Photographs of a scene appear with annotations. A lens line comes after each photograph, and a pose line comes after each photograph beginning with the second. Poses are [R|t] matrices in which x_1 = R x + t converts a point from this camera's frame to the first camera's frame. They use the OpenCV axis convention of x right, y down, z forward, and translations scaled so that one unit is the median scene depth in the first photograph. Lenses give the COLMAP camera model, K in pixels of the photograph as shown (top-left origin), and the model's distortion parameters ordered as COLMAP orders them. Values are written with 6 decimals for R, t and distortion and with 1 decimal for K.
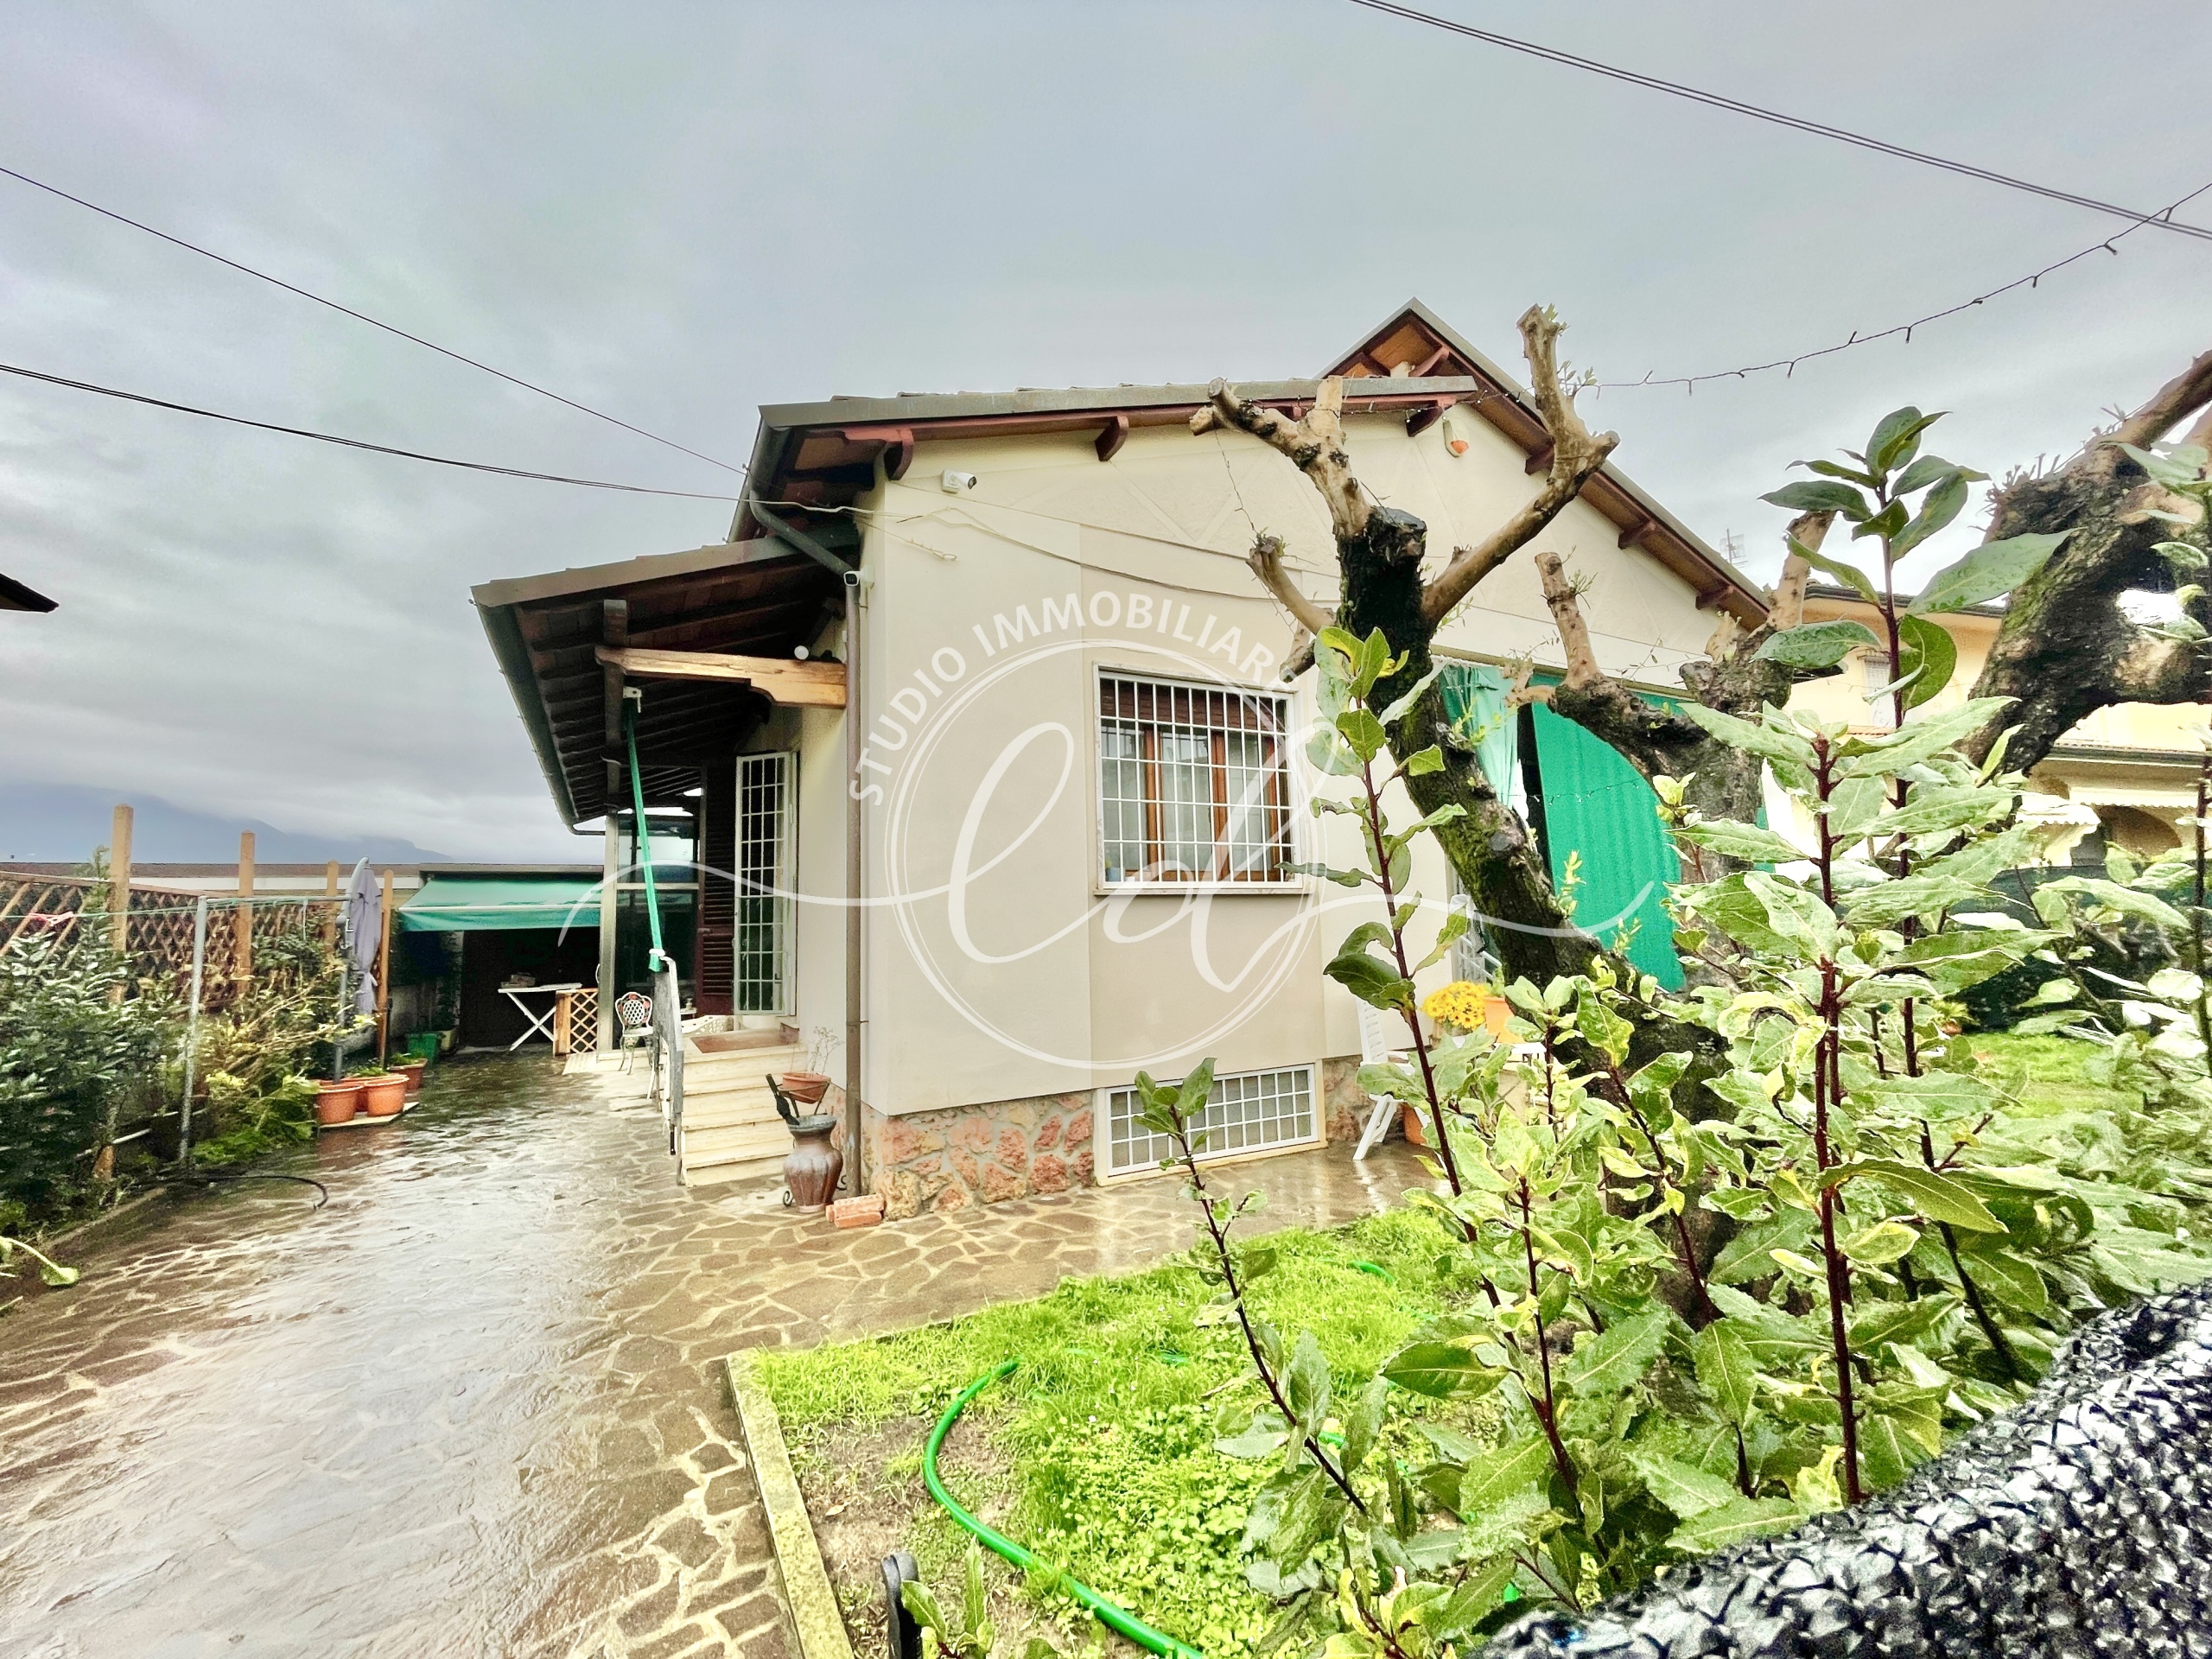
lens RADIAL K [[890.1, 0, 1095.1], [0, 890.1, 845.9], [0, 0, 1]] dist [0.002387, -0.002047]
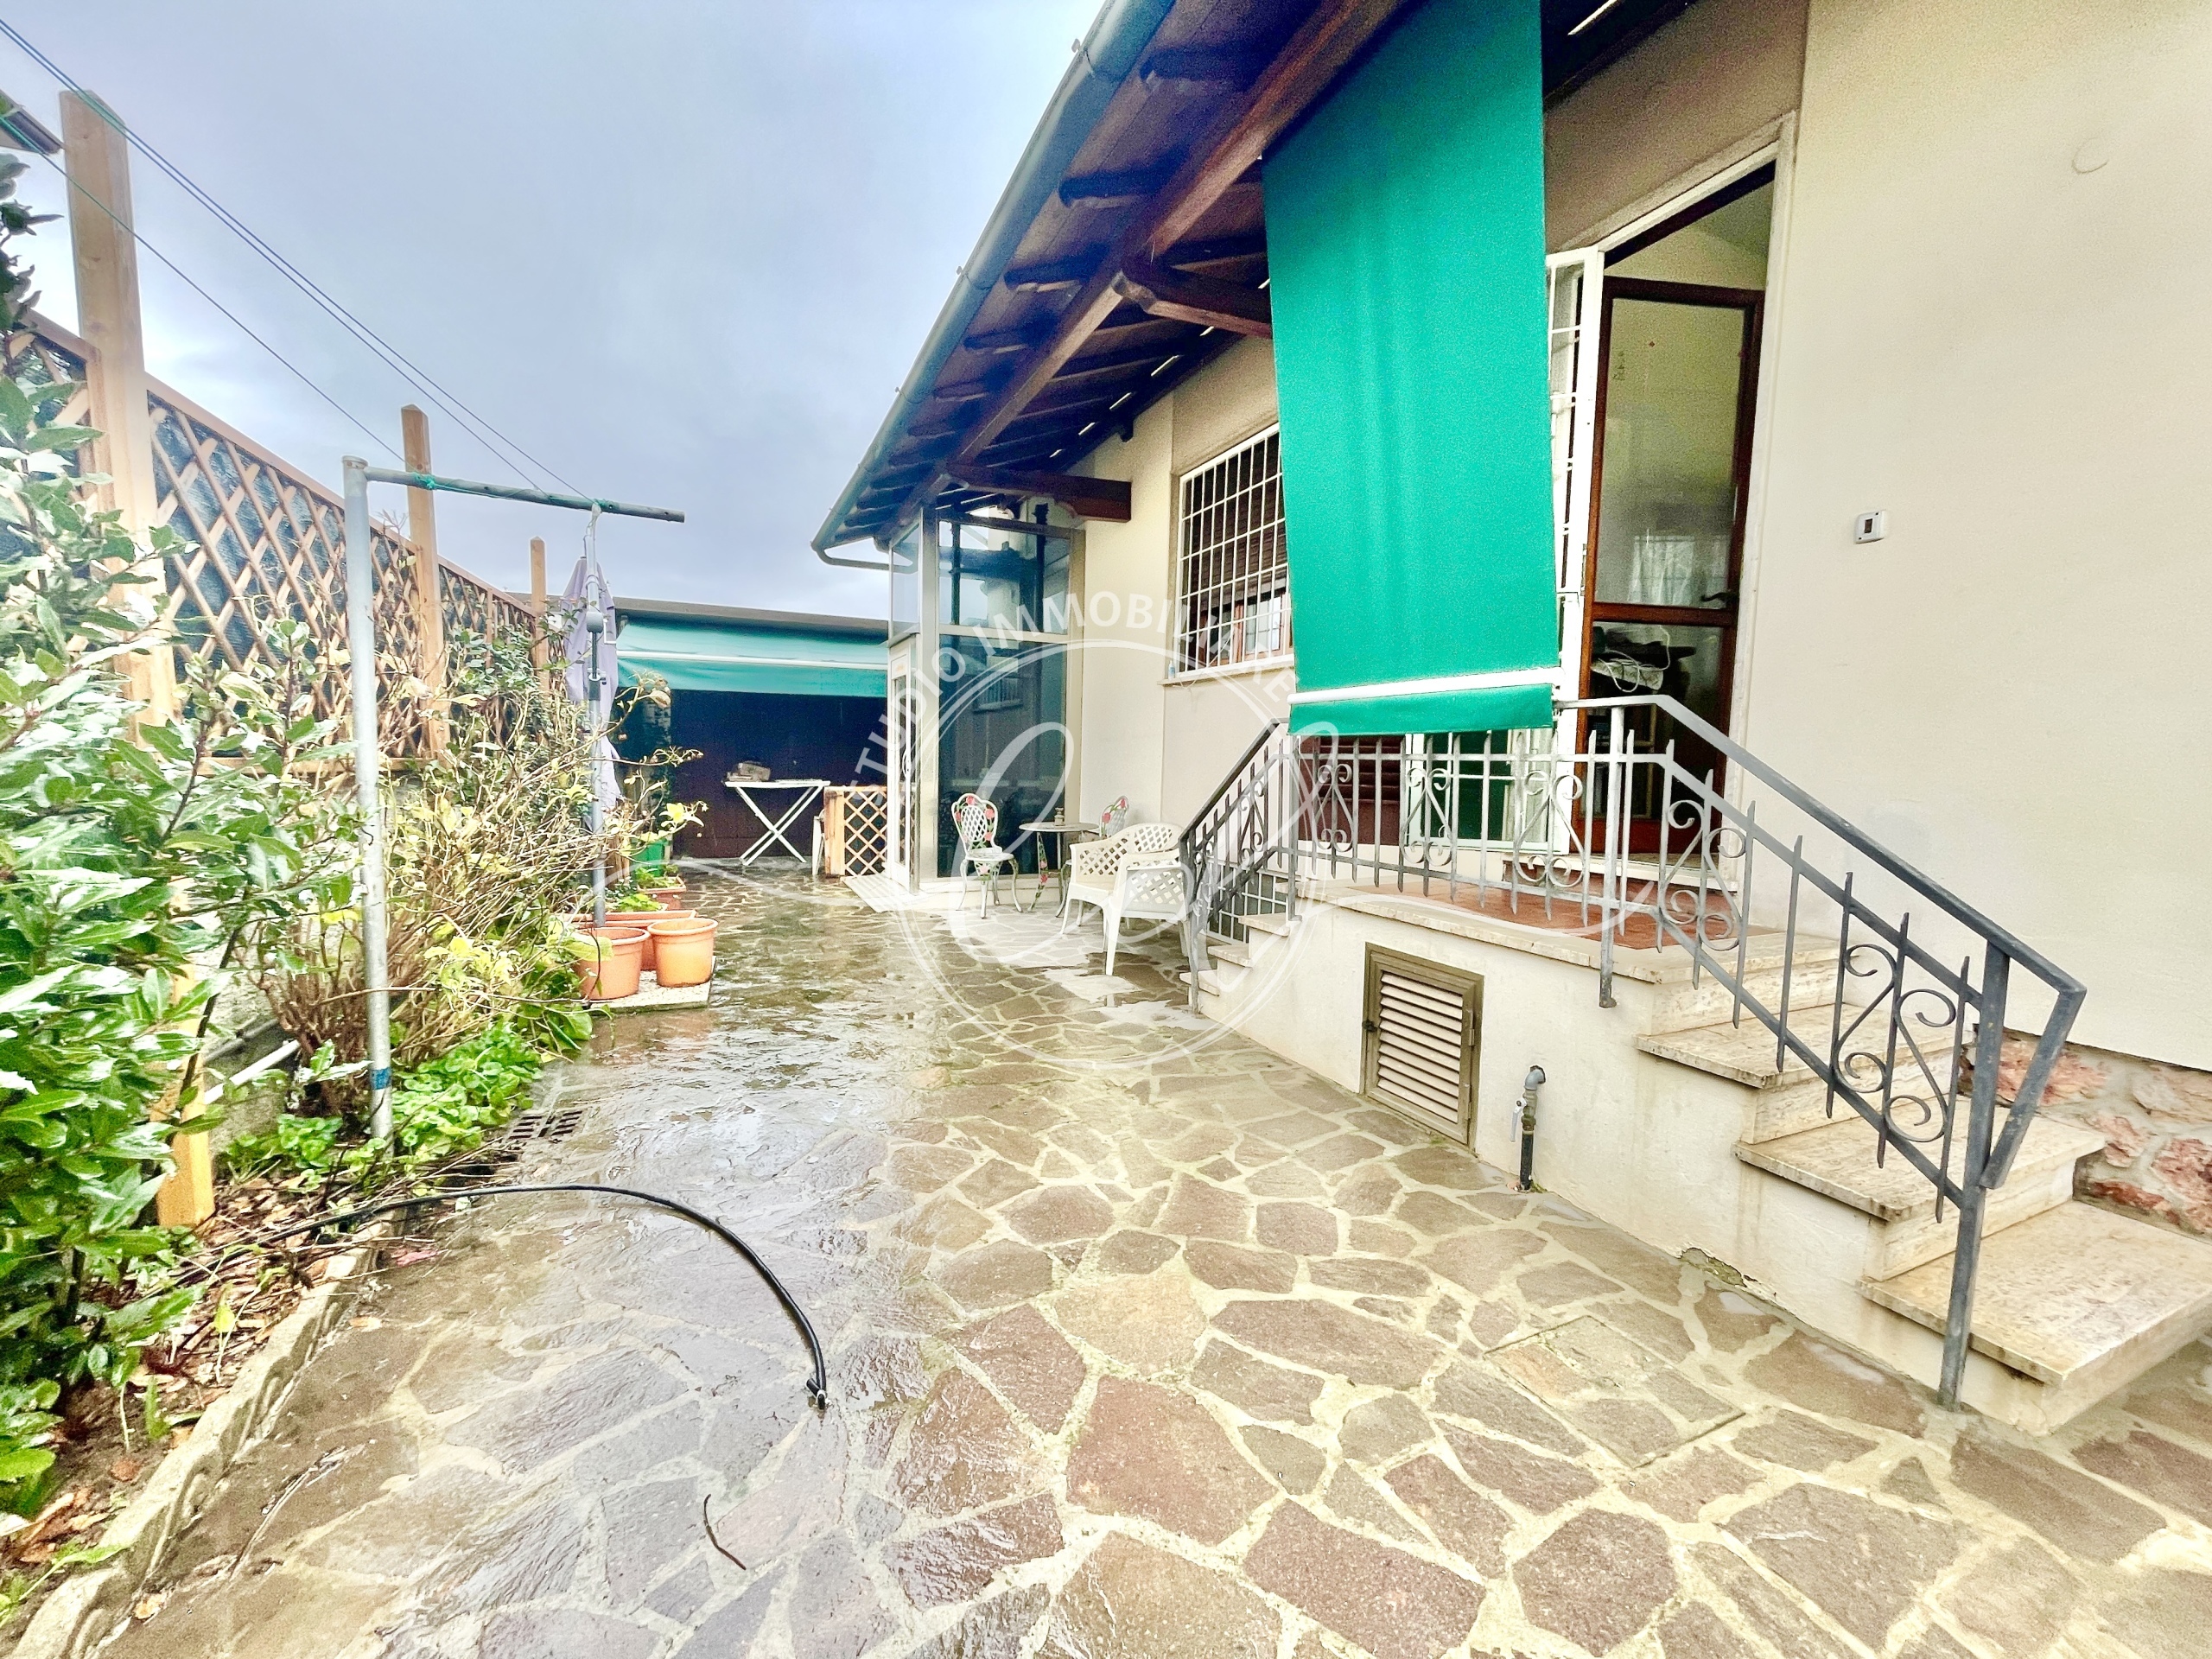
lens RADIAL K [[890.1, 0, 1095.1], [0, 890.1, 827.9], [0, 0, 1]] dist [0.002387, -0.002047]
pose [[0.995880, 0.054515, -0.072470, -0.341106], [-0.041603, 0.984729, 0.169050, 0.067771], [0.080579, -0.165339, 0.982940, 0.327522]]
